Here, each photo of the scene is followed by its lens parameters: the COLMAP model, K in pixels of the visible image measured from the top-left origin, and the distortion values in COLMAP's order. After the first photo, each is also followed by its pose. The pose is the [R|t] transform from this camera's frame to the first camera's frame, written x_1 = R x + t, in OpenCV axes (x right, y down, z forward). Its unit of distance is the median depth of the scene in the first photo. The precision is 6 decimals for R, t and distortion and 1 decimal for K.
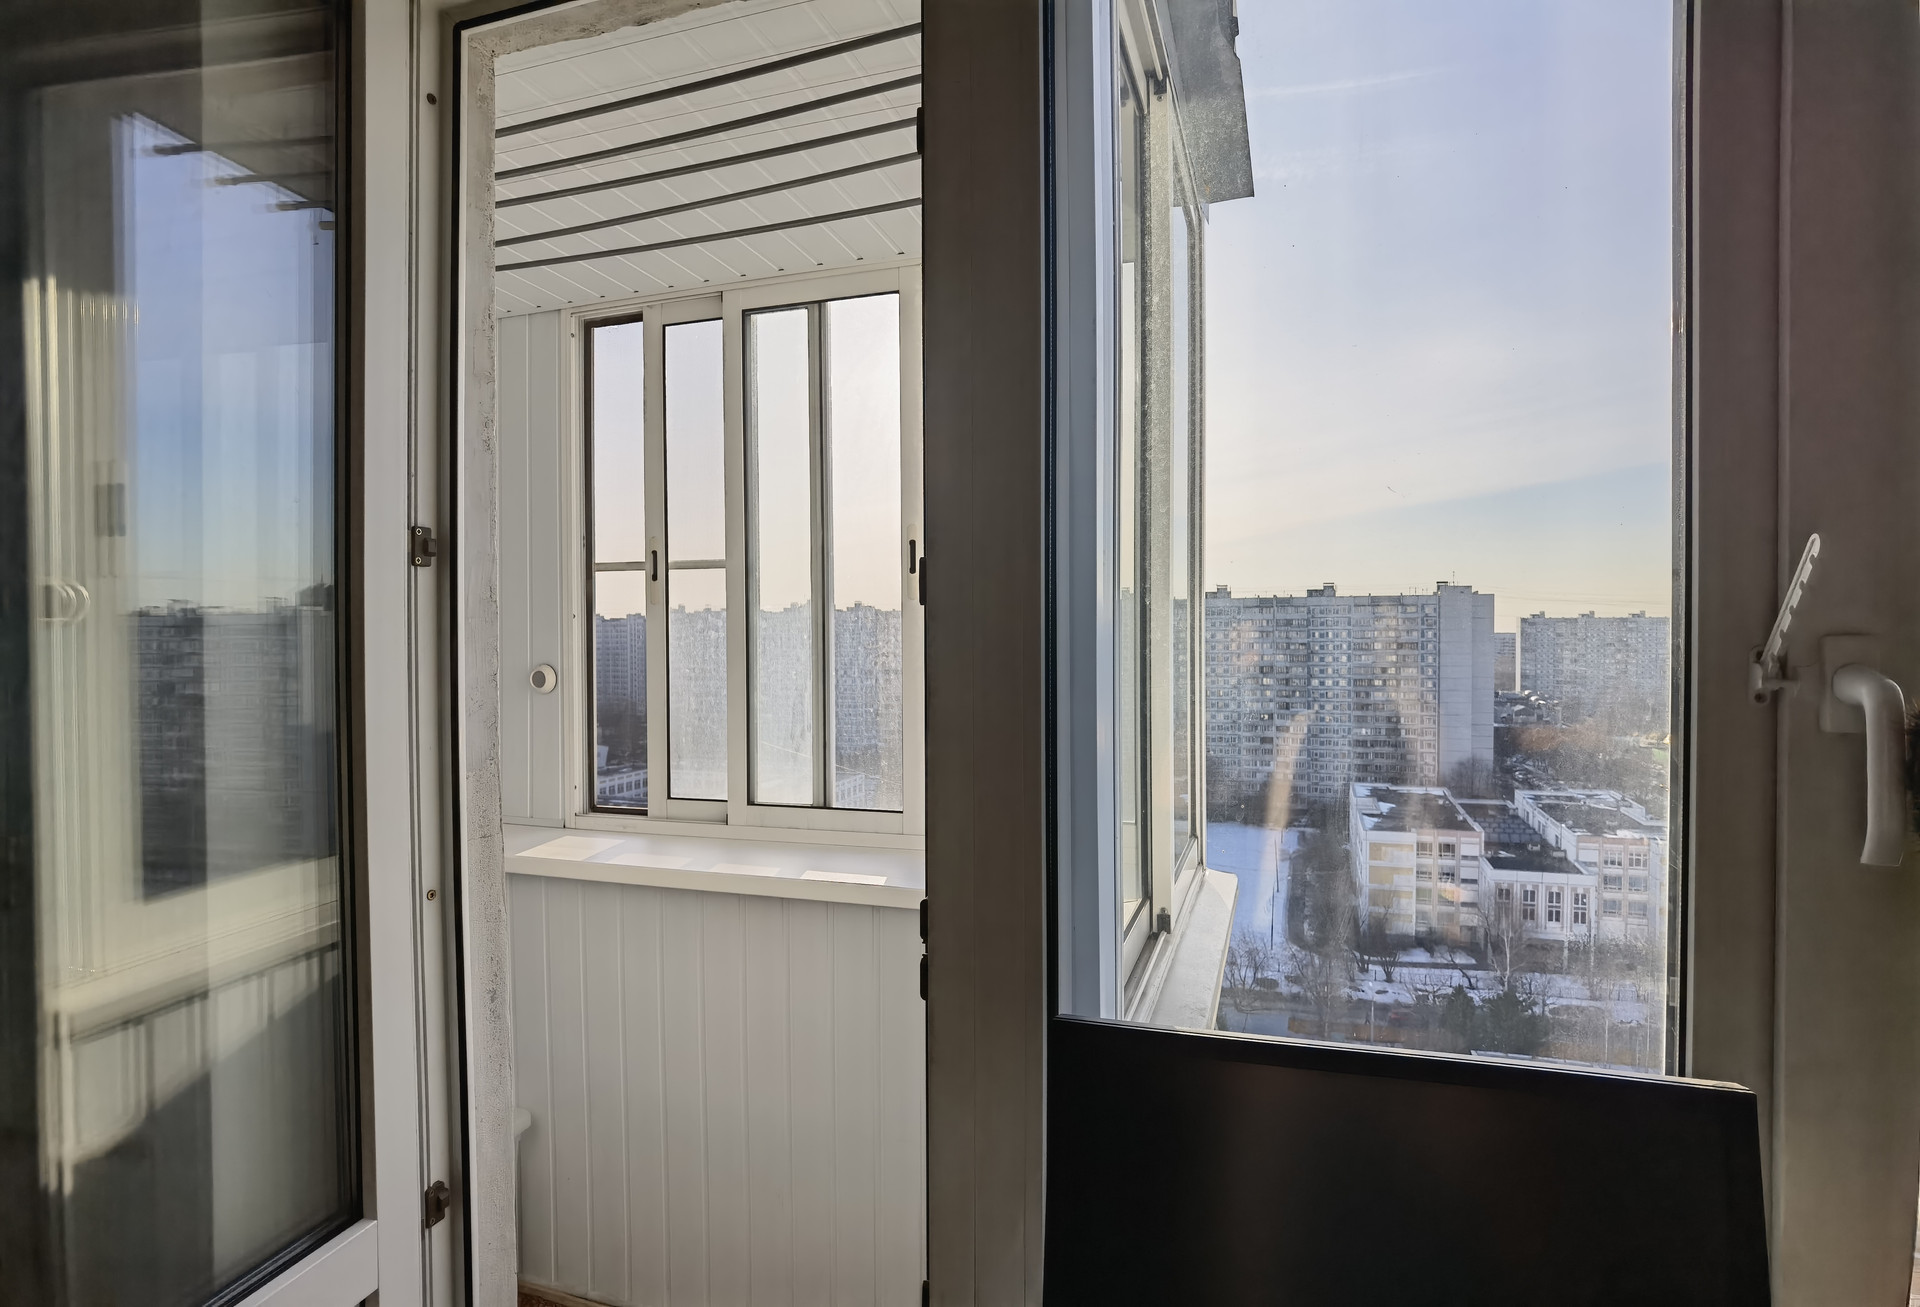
lens RADIAL K [[985.7, 0, 929.0], [0, 985.7, 642.5], [0, 0, 1]] dist [-0.046471, 0.015955]
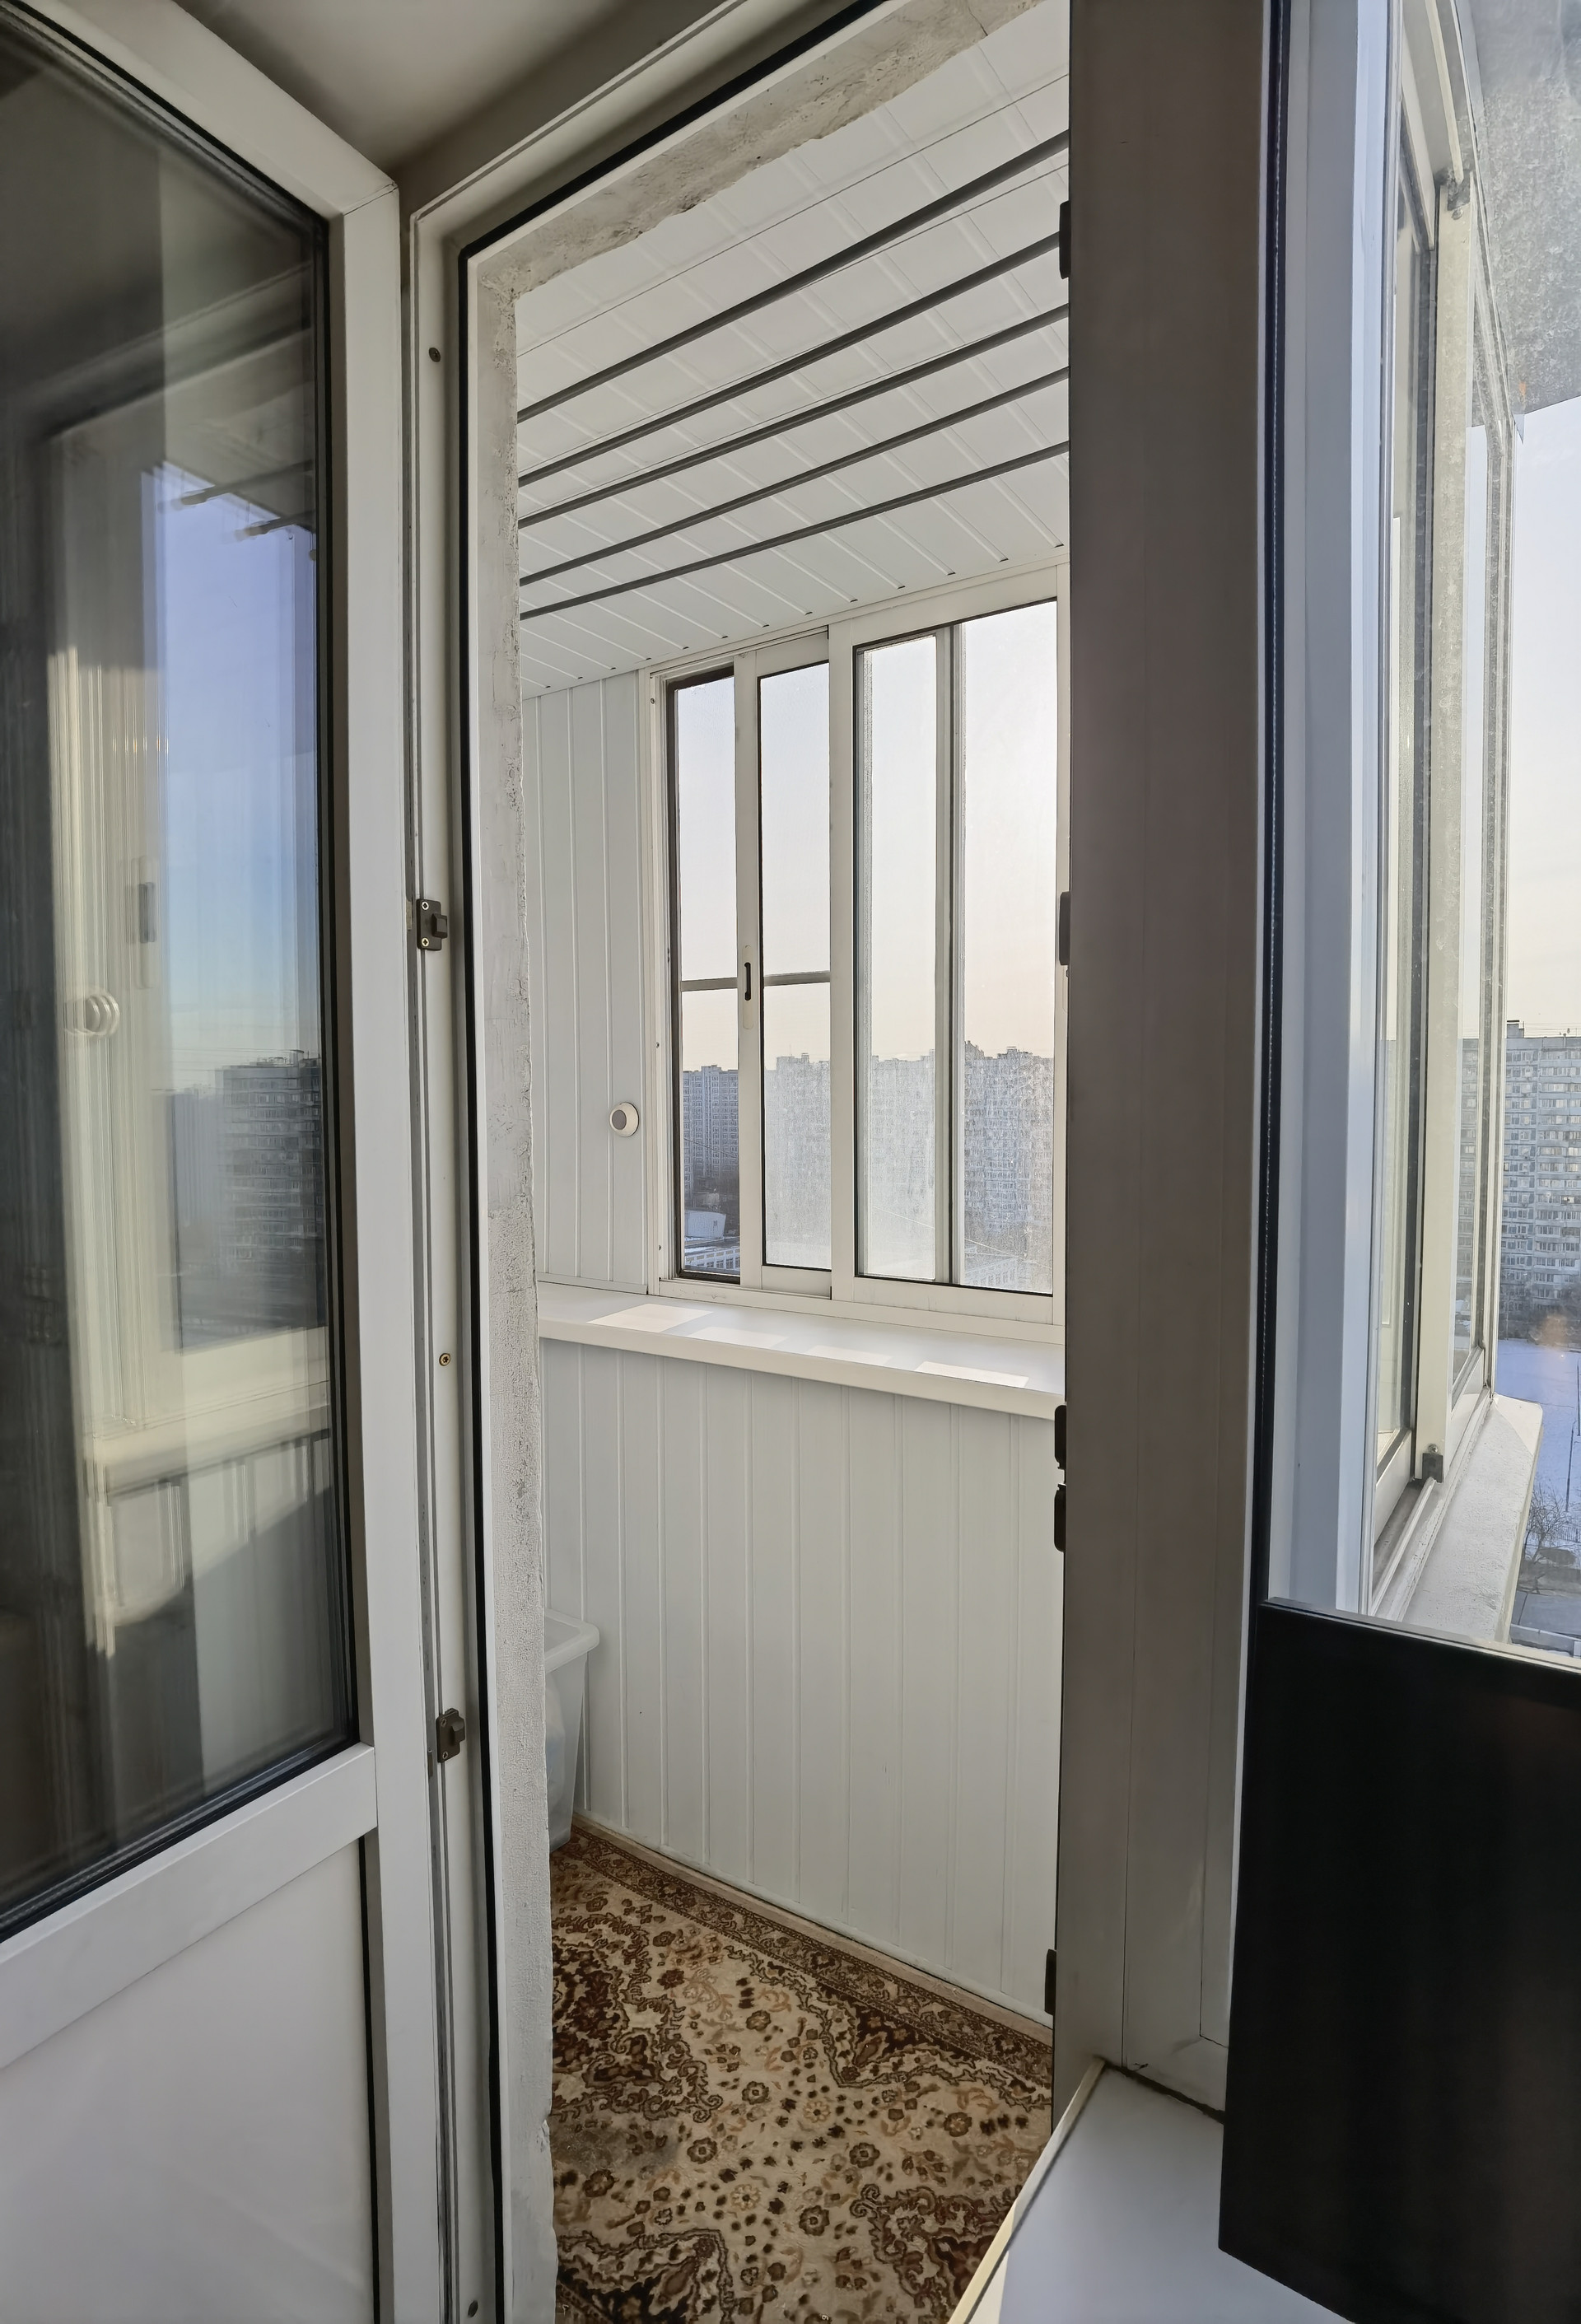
lens RADIAL K [[1193.1, 0, 784.0], [0, 1193.1, 1138.8], [0, 0, 1]] dist [-0.046471, 0.015955]
pose [[0.965962, 0.015908, -0.258193, 0.011700], [-0.006182, 0.999242, 0.038436, 0.030149], [0.258609, -0.035531, 0.965328, 0.104320]]
